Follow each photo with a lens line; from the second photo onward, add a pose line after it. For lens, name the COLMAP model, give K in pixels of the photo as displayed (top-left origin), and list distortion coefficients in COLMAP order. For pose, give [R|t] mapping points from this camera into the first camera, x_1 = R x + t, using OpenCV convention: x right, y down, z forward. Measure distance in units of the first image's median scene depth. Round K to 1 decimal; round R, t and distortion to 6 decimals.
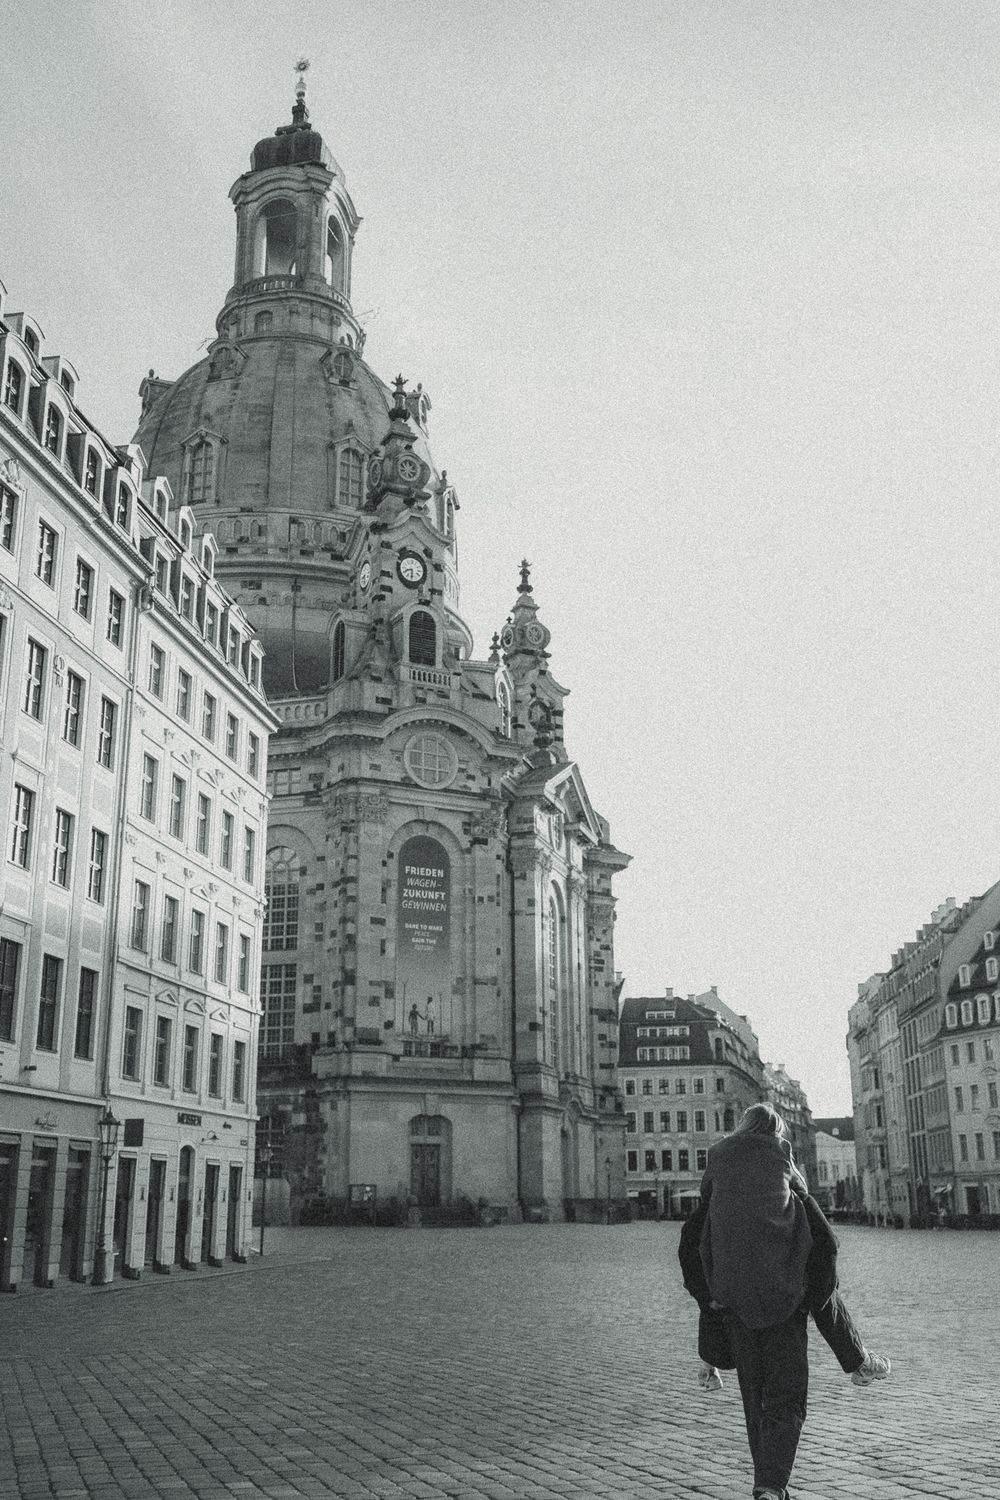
lens RADIAL K [[1563.0, 0, 510.4], [0, 1563.0, 745.2], [0, 0, 1]] dist [0.008325, 0.000000]
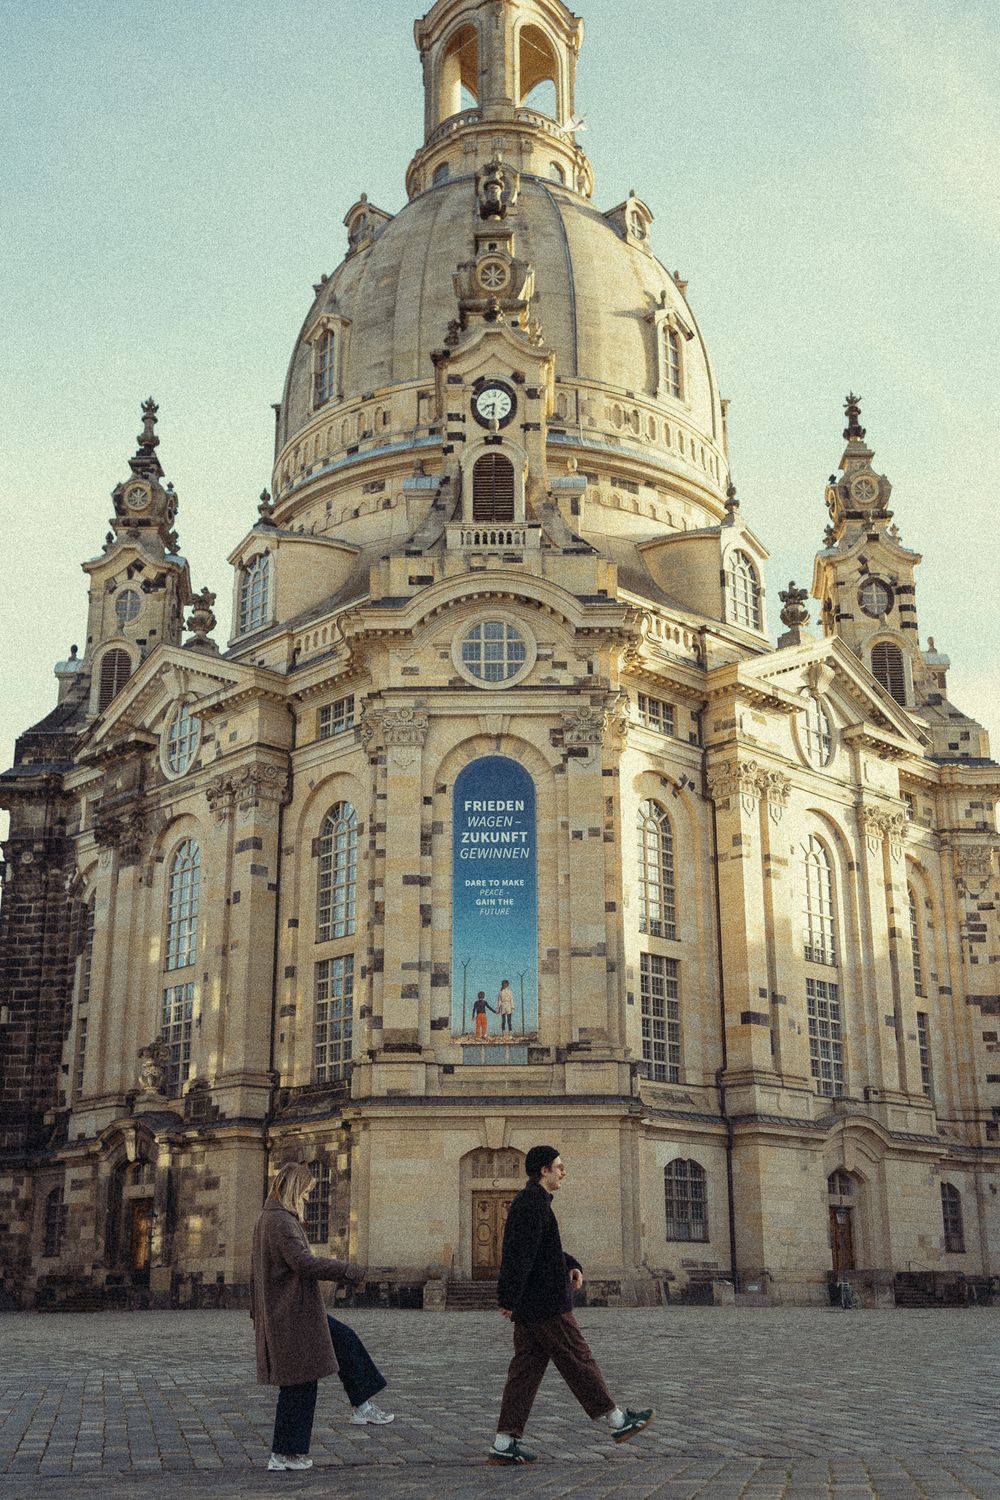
lens RADIAL K [[1681.0, 0, 484.1], [0, 1681.0, 797.0], [0, 0, 1]] dist [0.005998, 0.000000]
pose [[0.867066, -0.143394, -0.477110, 0.295583], [0.141414, 0.989131, -0.040286, 0.104384], [0.477701, -0.032540, 0.877920, 0.326003]]
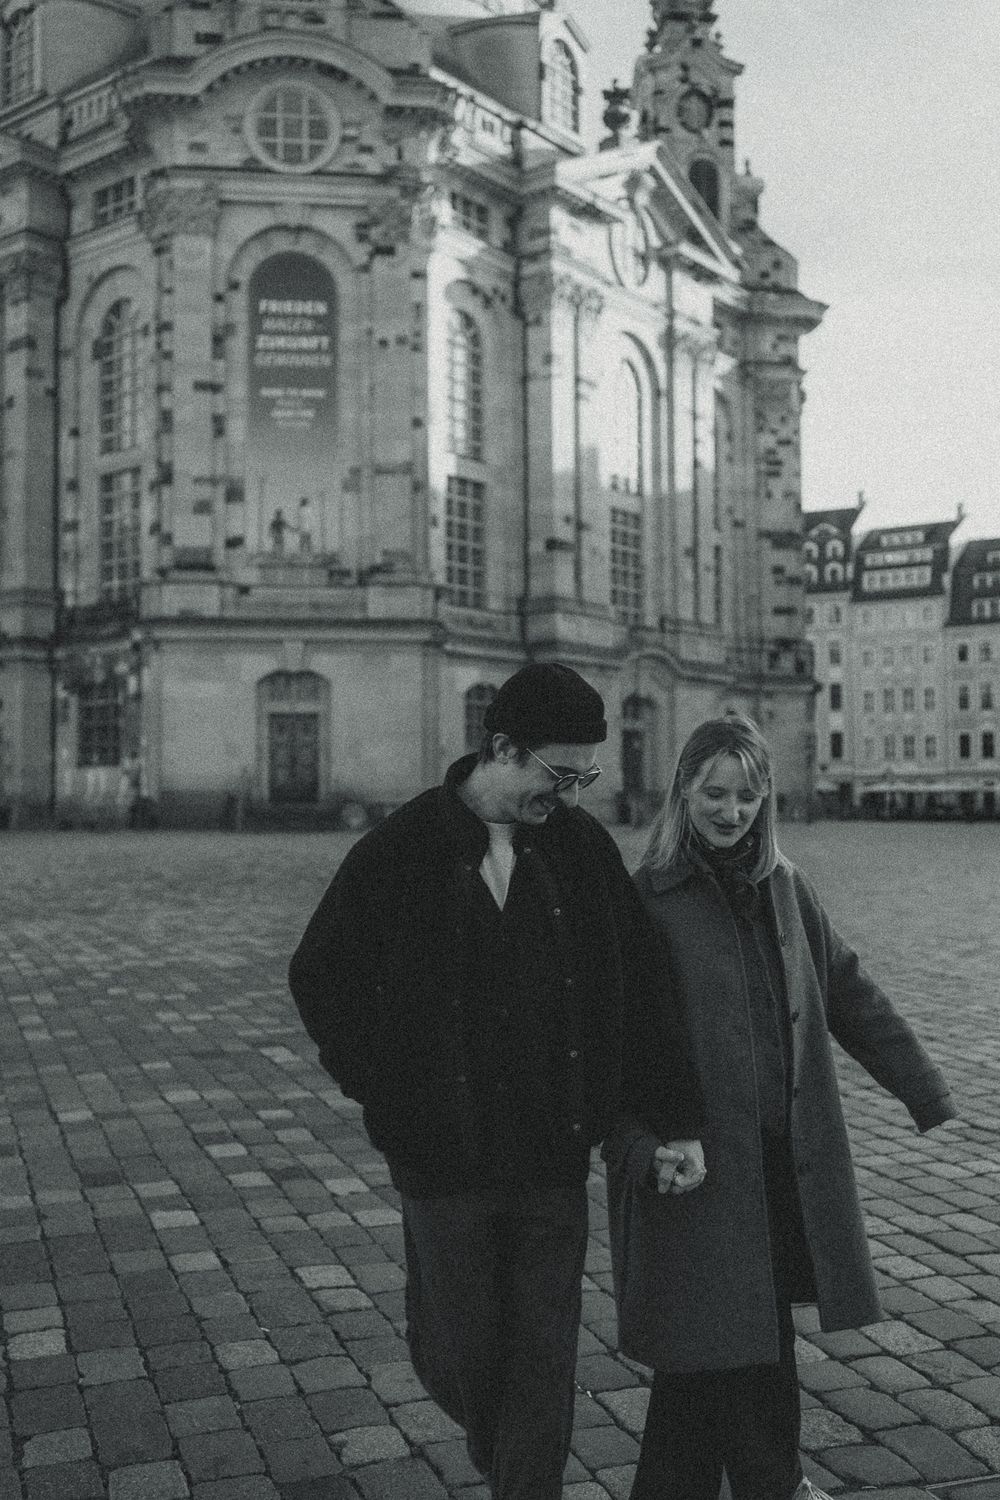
lens RADIAL K [[1563.0, 0, 501.6], [0, 1563.0, 762.4], [0, 0, 1]] dist [0.008325, 0.000000]
pose [[0.928951, -0.015875, -0.369863, 0.256055], [0.109329, 0.966283, 0.233117, 0.118650], [0.353691, -0.256991, 0.899365, 0.389704]]
